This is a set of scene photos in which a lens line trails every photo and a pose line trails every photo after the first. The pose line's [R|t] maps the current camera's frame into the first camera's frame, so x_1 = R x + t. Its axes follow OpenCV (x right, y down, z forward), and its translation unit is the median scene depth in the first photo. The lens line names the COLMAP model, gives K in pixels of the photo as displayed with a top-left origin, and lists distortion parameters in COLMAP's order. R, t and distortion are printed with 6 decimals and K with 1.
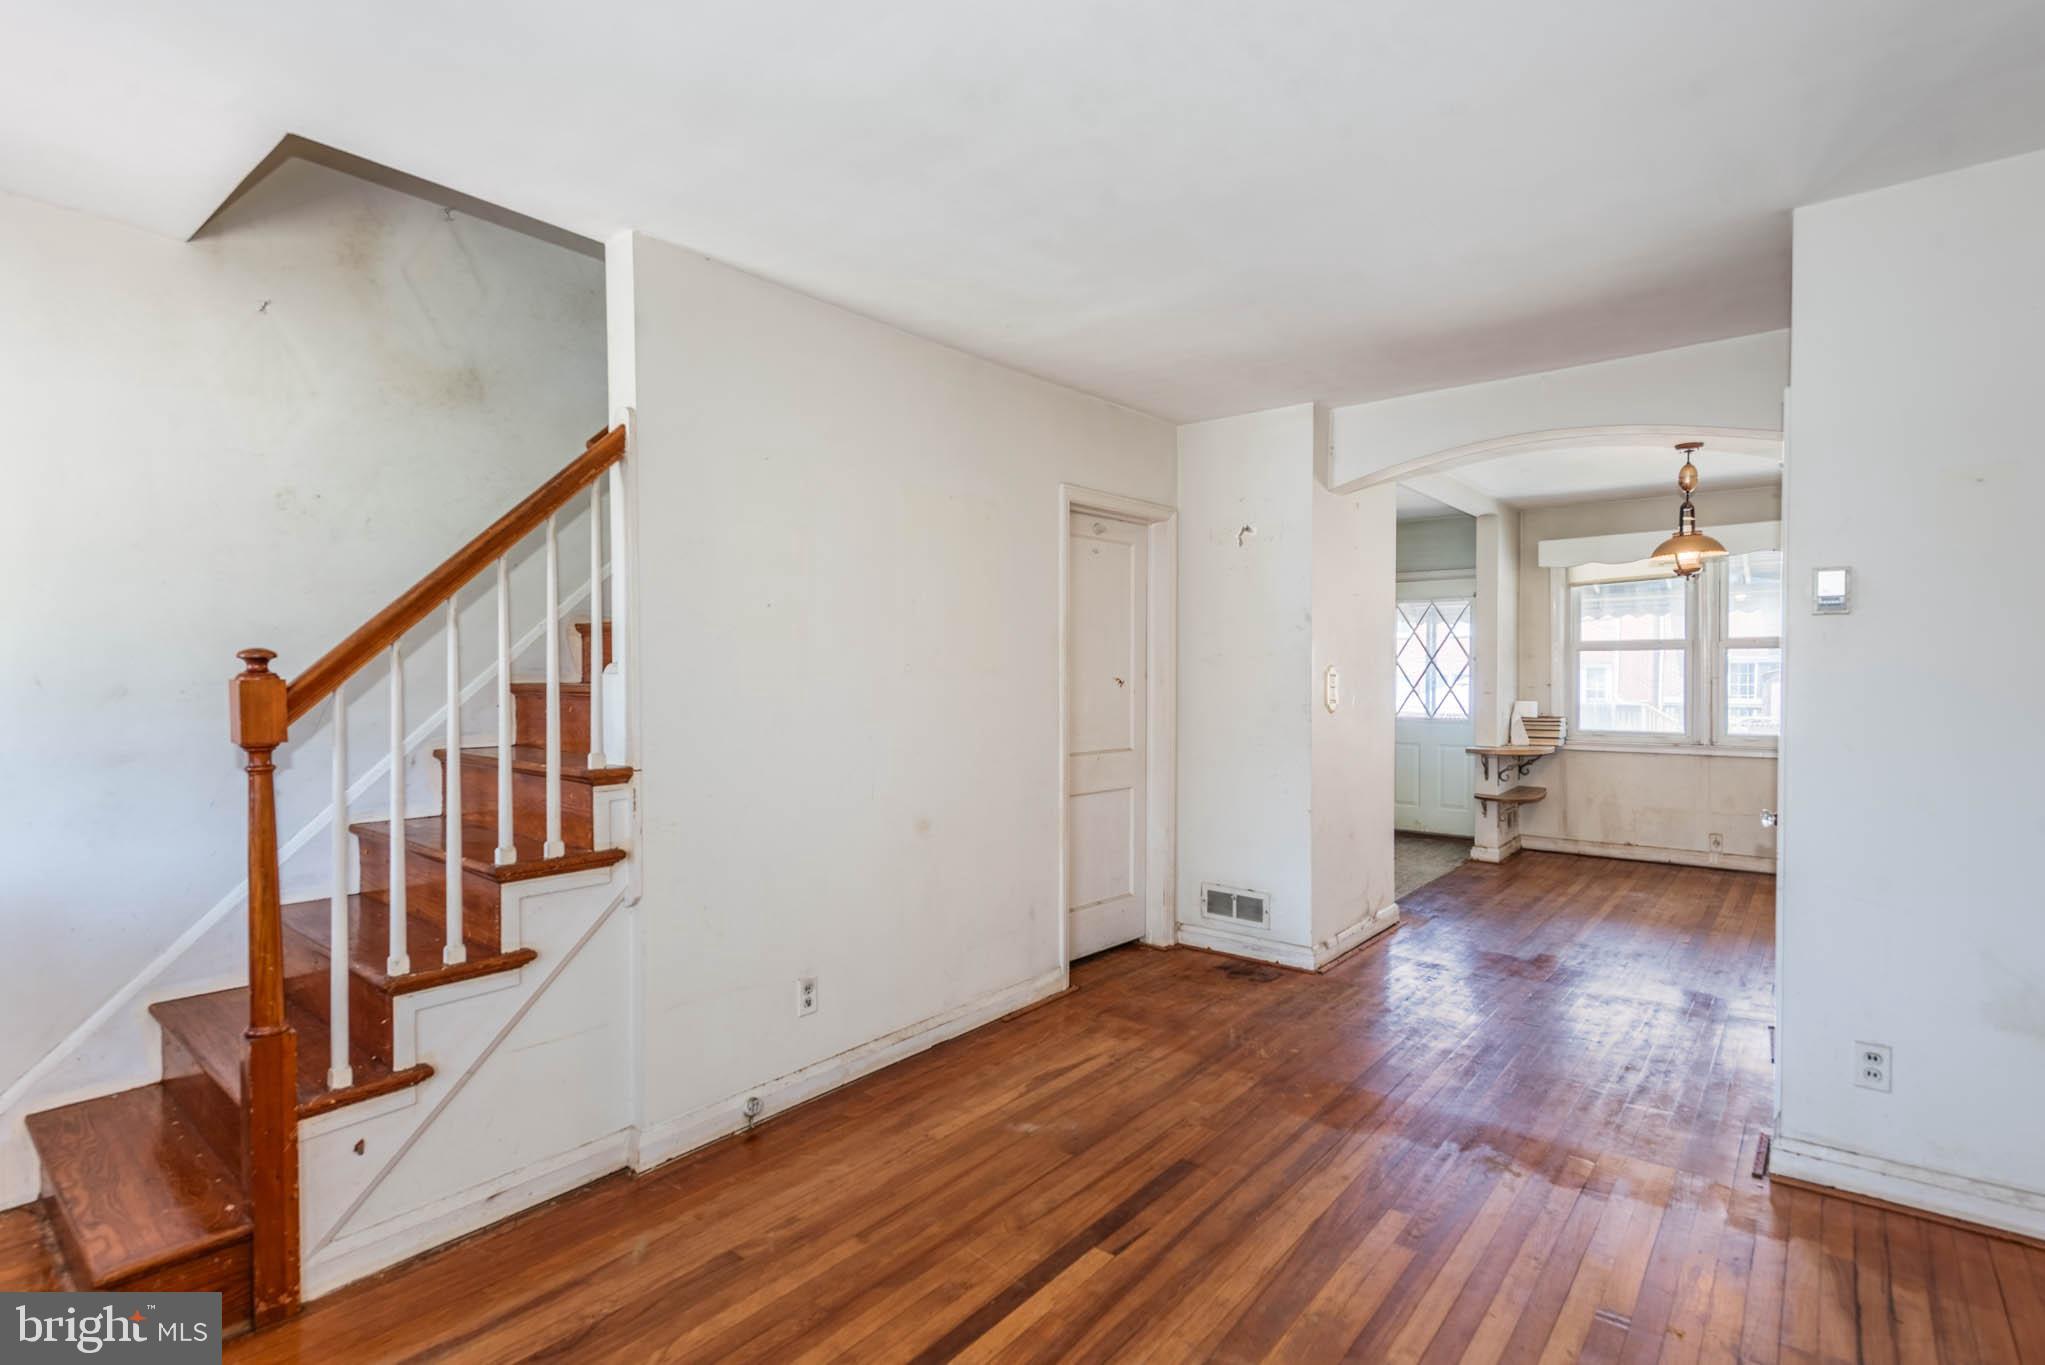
lens RADIAL K [[998.5, 0, 975.9], [0, 998.5, 688.6], [0, 0, 1]] dist [0.020946, -0.010944]
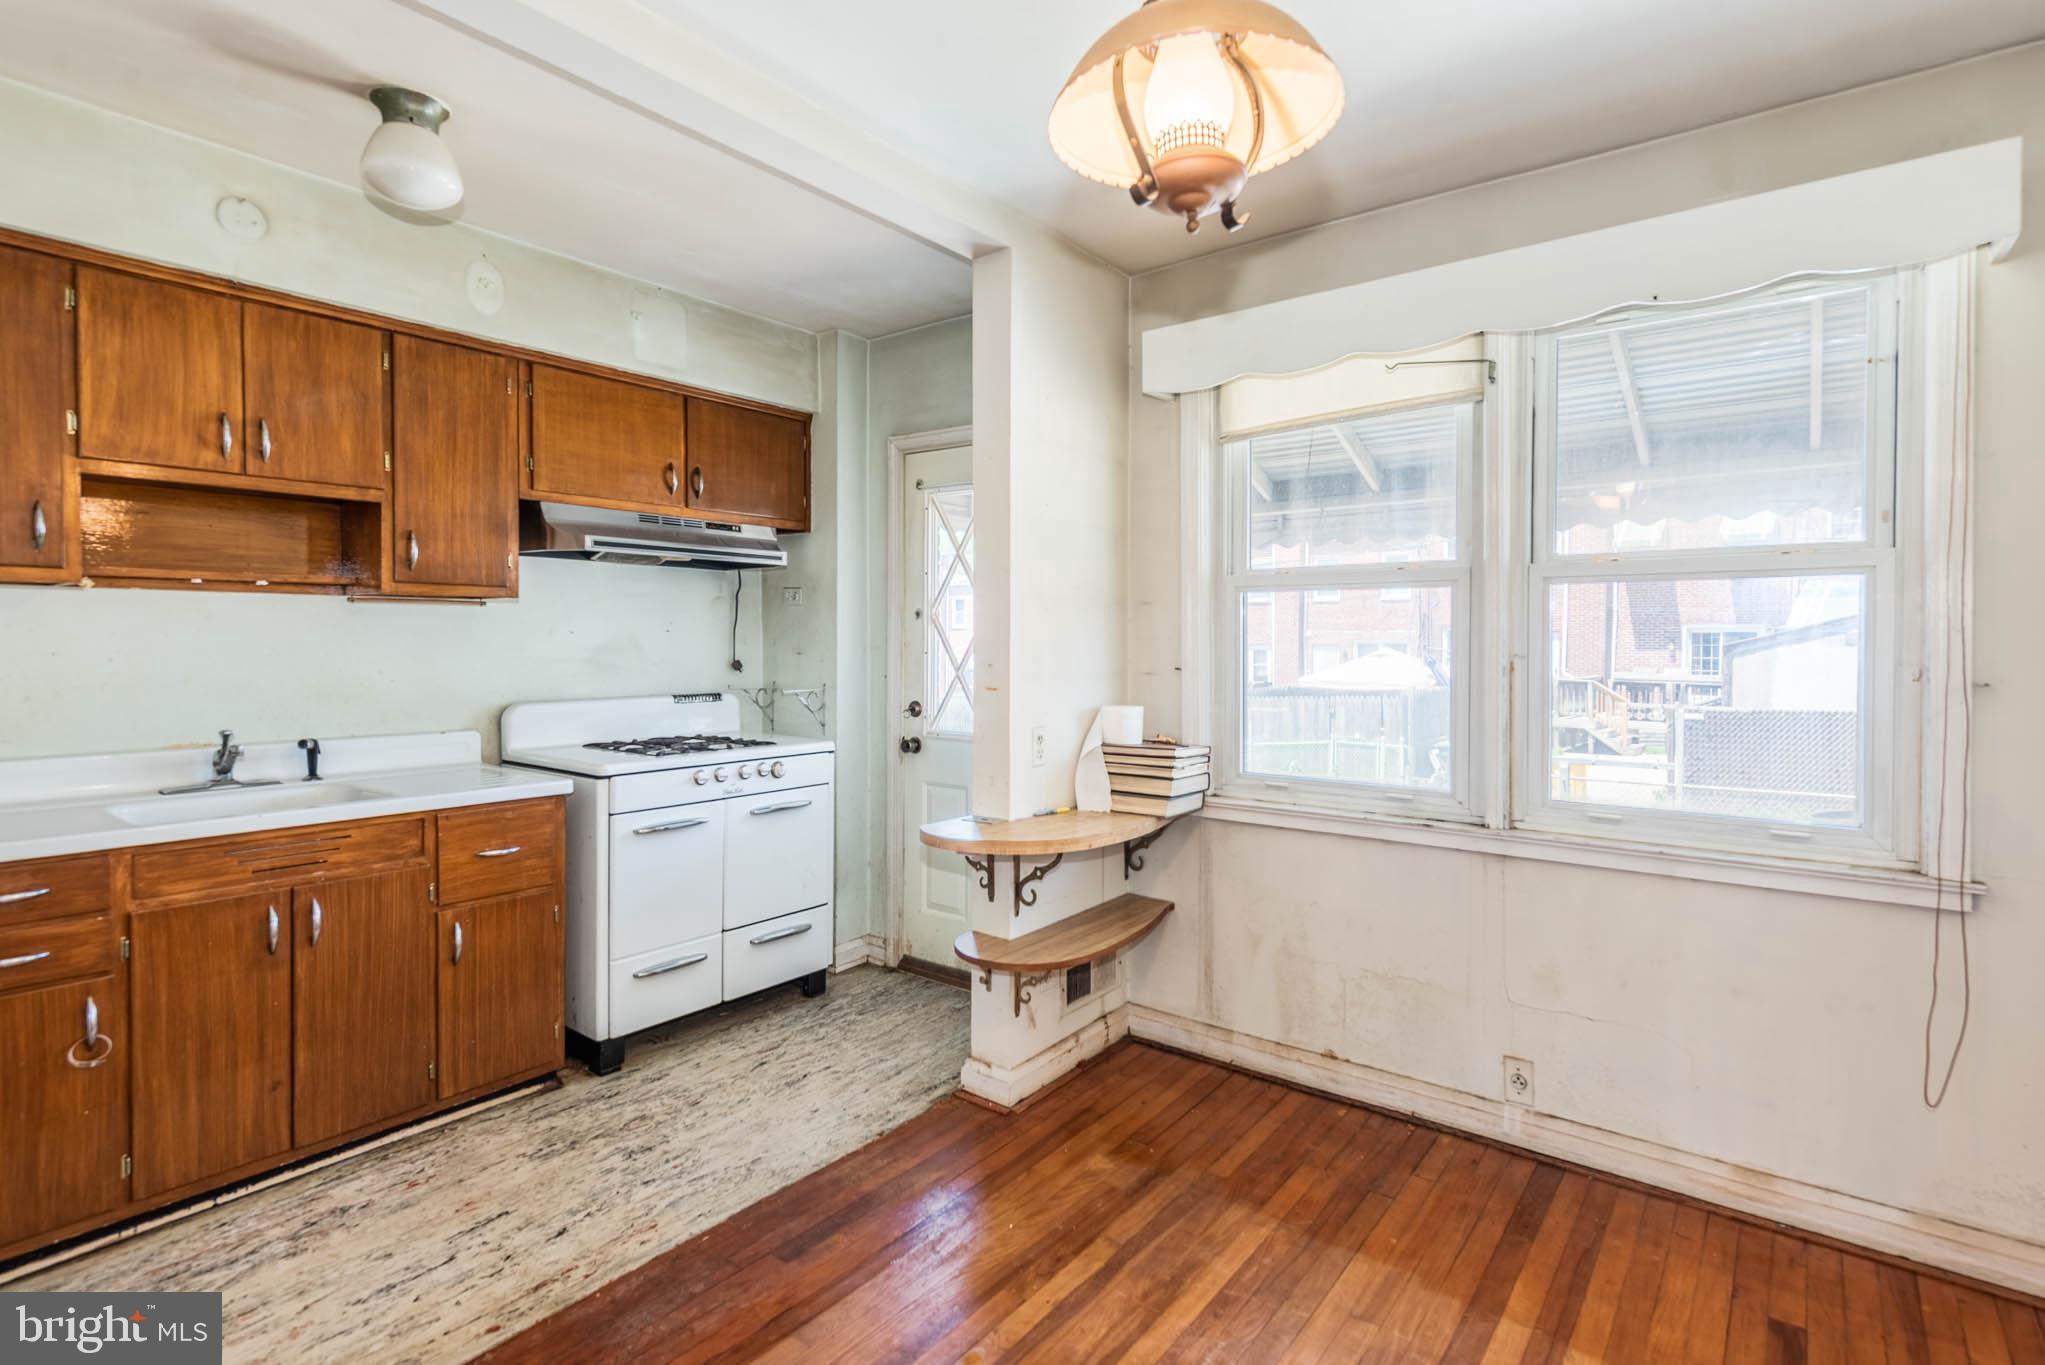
lens RADIAL K [[998.5, 0, 997.7], [0, 998.5, 659.3], [0, 0, 1]] dist [0.020946, -0.010944]
pose [[0.999596, 0.005383, 0.027920, 0.488983], [-0.005486, 0.999978, 0.003620, -0.009064], [-0.027900, -0.003771, 0.999604, 0.578593]]
